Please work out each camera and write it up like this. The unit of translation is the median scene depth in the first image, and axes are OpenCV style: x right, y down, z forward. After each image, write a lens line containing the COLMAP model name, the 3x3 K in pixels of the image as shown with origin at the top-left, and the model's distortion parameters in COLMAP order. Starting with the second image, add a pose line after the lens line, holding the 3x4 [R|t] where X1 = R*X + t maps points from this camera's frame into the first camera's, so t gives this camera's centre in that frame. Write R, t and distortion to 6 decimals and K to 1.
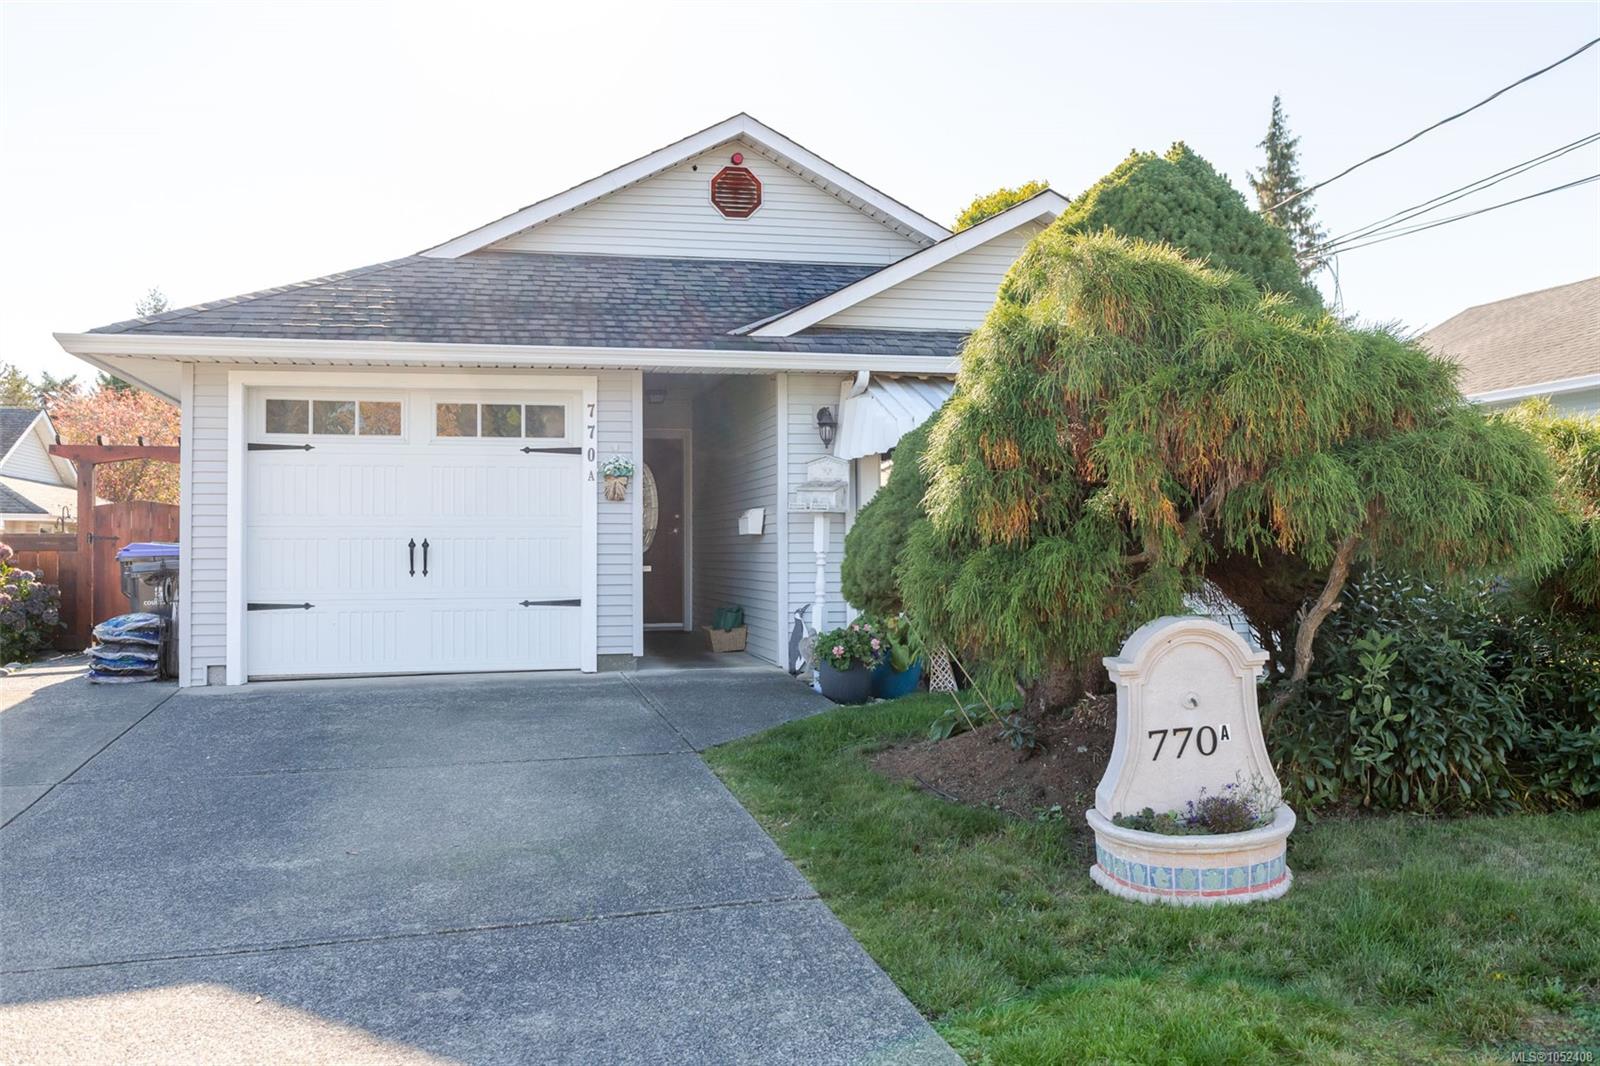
lens RADIAL K [[1328.2, 0, 801.7], [0, 1328.2, 532.1], [0, 0, 1]] dist [-0.009924, -0.009368]
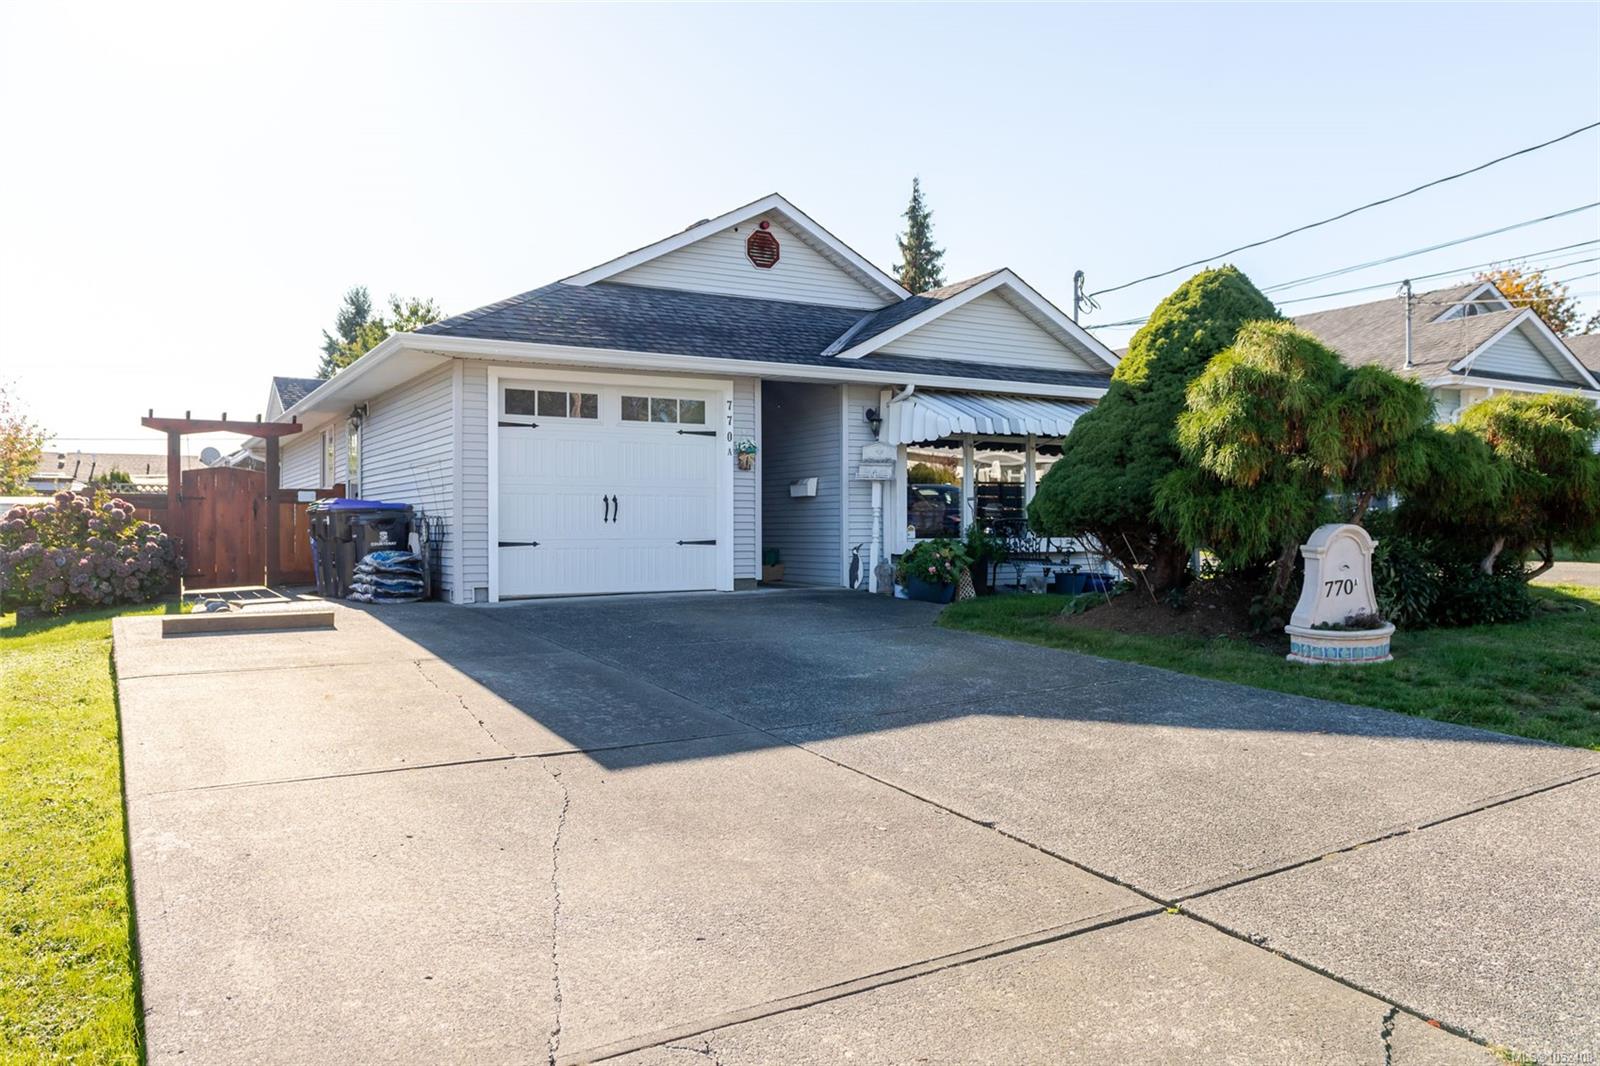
lens RADIAL K [[1124.8, 0, 798.9], [0, 1124.8, 533.9], [0, 0, 1]] dist [0.004027, 0.001892]
pose [[0.955102, 0.000051, 0.296277, -0.437078], [-0.004758, 0.999874, 0.015166, 0.025849], [-0.296239, -0.015894, 0.954982, -0.159819]]
